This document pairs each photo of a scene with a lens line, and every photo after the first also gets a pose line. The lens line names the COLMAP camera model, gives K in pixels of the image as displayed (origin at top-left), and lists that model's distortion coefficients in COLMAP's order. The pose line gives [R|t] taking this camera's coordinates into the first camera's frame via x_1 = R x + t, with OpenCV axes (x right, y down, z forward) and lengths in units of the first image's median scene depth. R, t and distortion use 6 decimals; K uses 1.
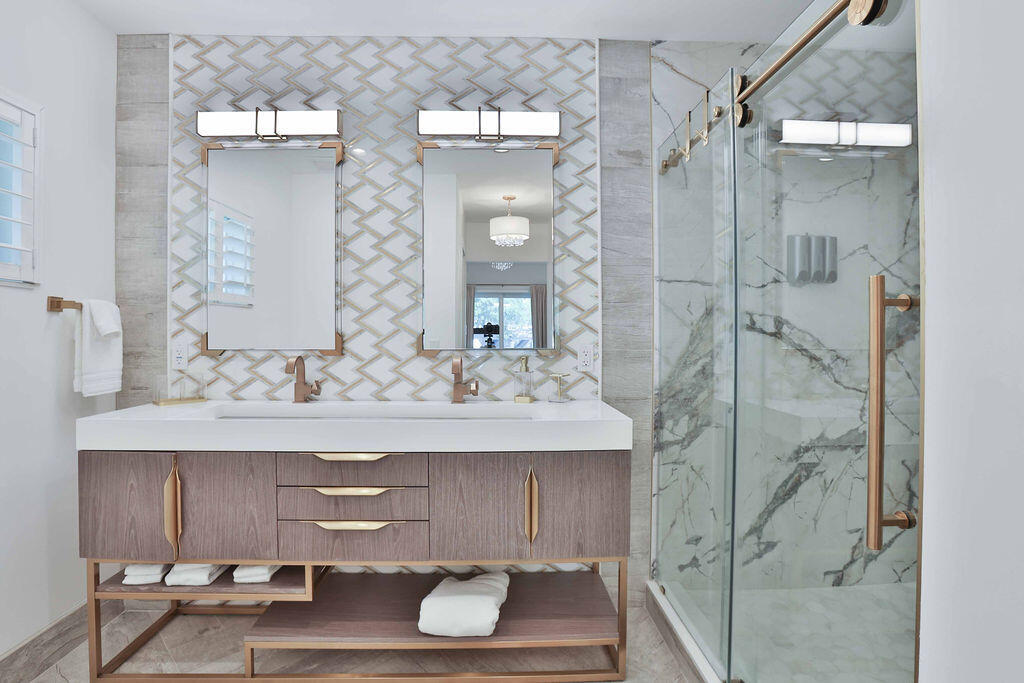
lens RADIAL K [[497.7, 0, 506.0], [0, 497.7, 336.6], [0, 0, 1]] dist [-0.086898, 0.038365]
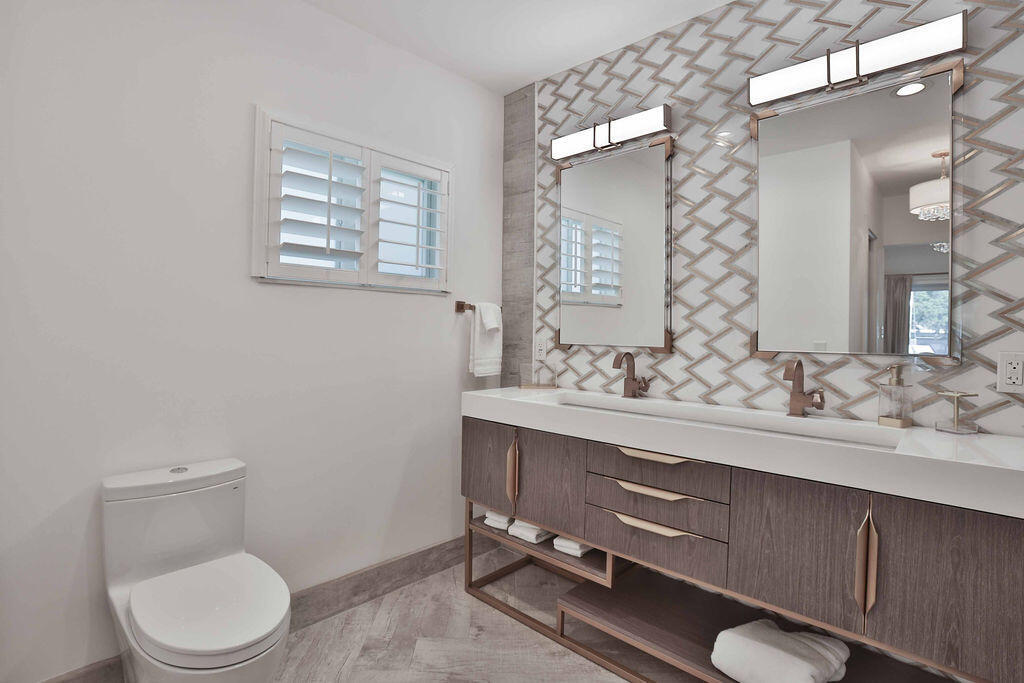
lens RADIAL K [[497.7, 0, 506.0], [0, 497.7, 336.6], [0, 0, 1]] dist [-0.086898, 0.038365]
pose [[0.700083, 0.018008, -0.713835, 0.137063], [-0.019190, 0.999795, 0.006402, 0.004585], [0.713804, 0.009217, 0.700285, 0.081415]]
